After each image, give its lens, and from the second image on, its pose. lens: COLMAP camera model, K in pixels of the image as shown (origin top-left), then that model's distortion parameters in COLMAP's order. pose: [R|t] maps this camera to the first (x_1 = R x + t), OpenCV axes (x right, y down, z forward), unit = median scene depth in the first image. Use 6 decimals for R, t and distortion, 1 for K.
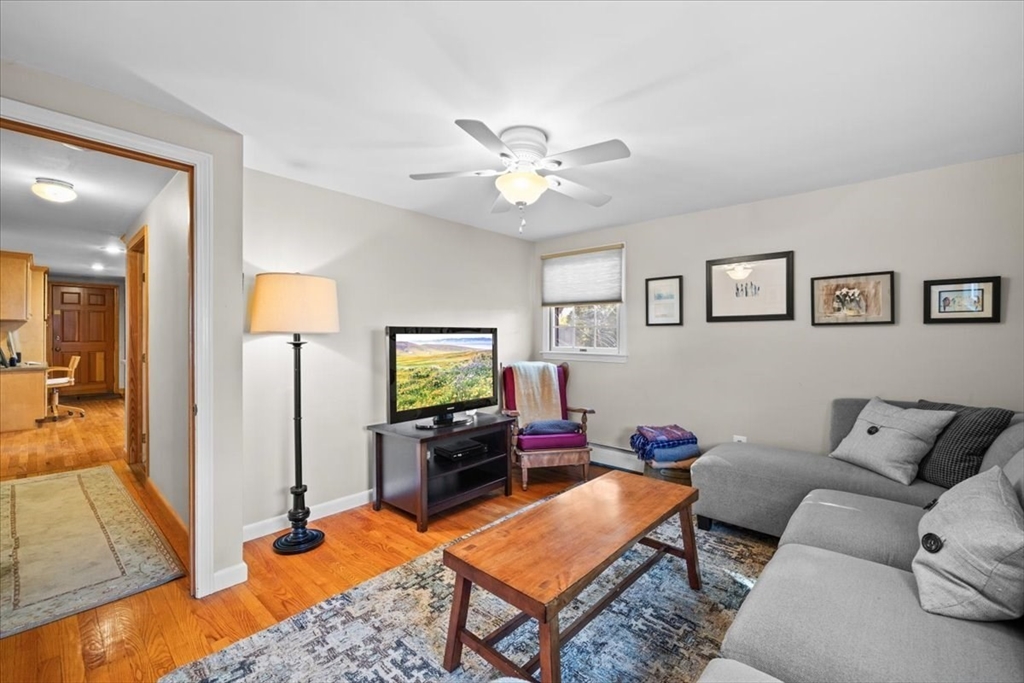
lens RADIAL K [[430.2, 0, 518.9], [0, 430.2, 342.3], [0, 0, 1]] dist [-0.001174, -0.000316]
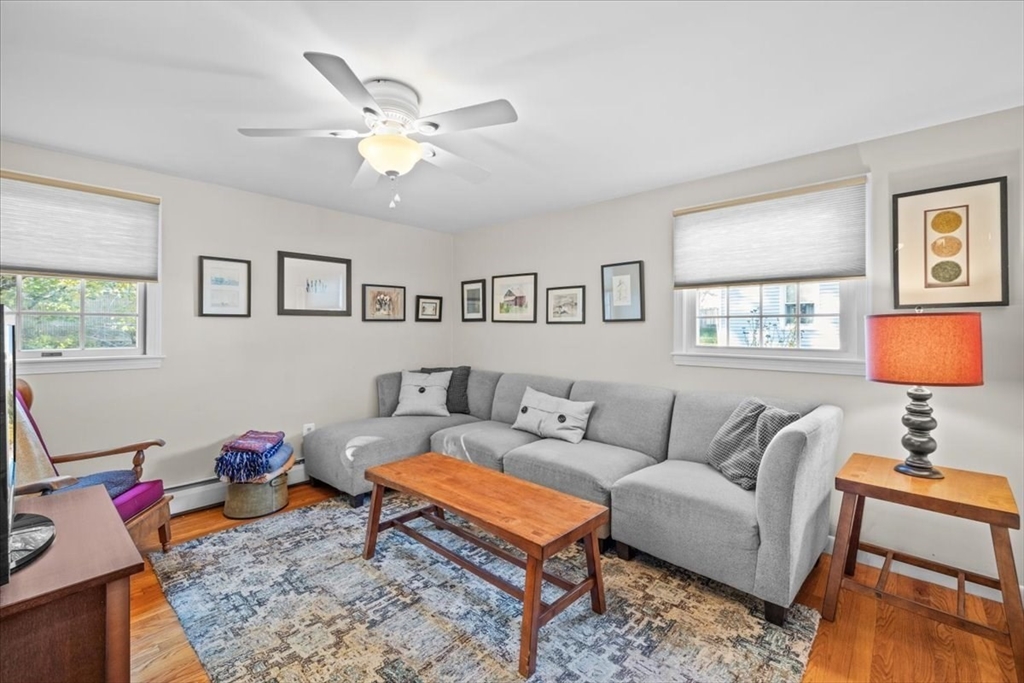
lens RADIAL K [[430.2, 0, 513.8], [0, 430.2, 331.8], [0, 0, 1]] dist [-0.001174, -0.000316]
pose [[0.008010, -0.009179, 0.999926, -0.661962], [0.013884, 0.999862, 0.009067, -0.013548], [-0.999872, 0.013811, 0.008136, 0.597130]]
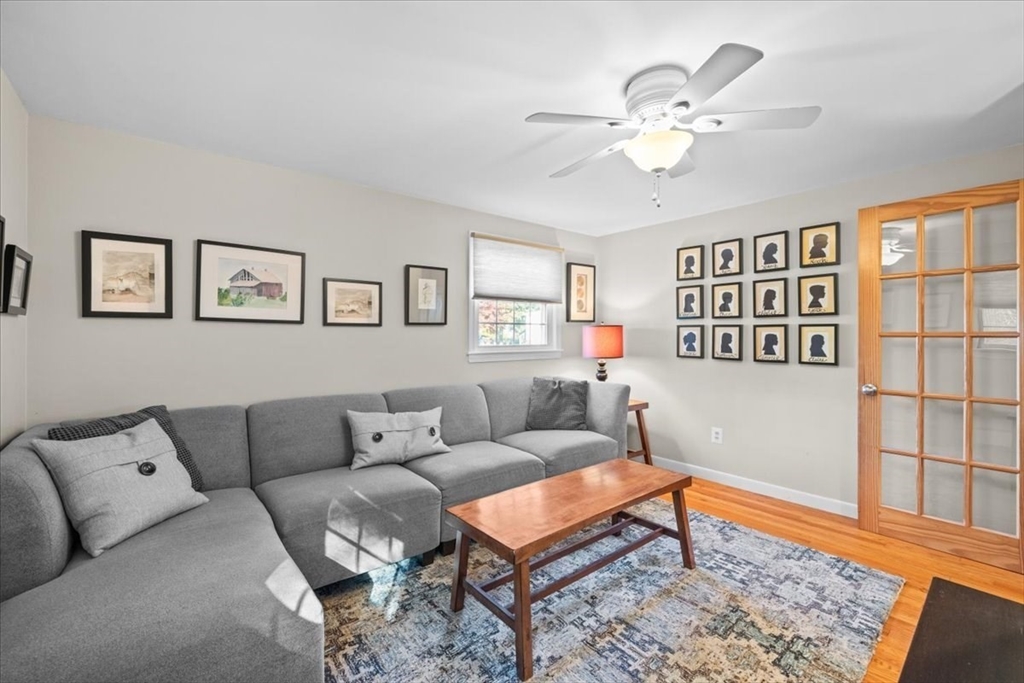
lens RADIAL K [[430.2, 0, 516.0], [0, 430.2, 334.6], [0, 0, 1]] dist [-0.001174, -0.000316]
pose [[-0.988752, -0.002969, 0.149536, 0.118433], [-0.000091, 0.999815, 0.019247, -0.023207], [-0.149565, 0.019017, -0.988569, 1.461418]]
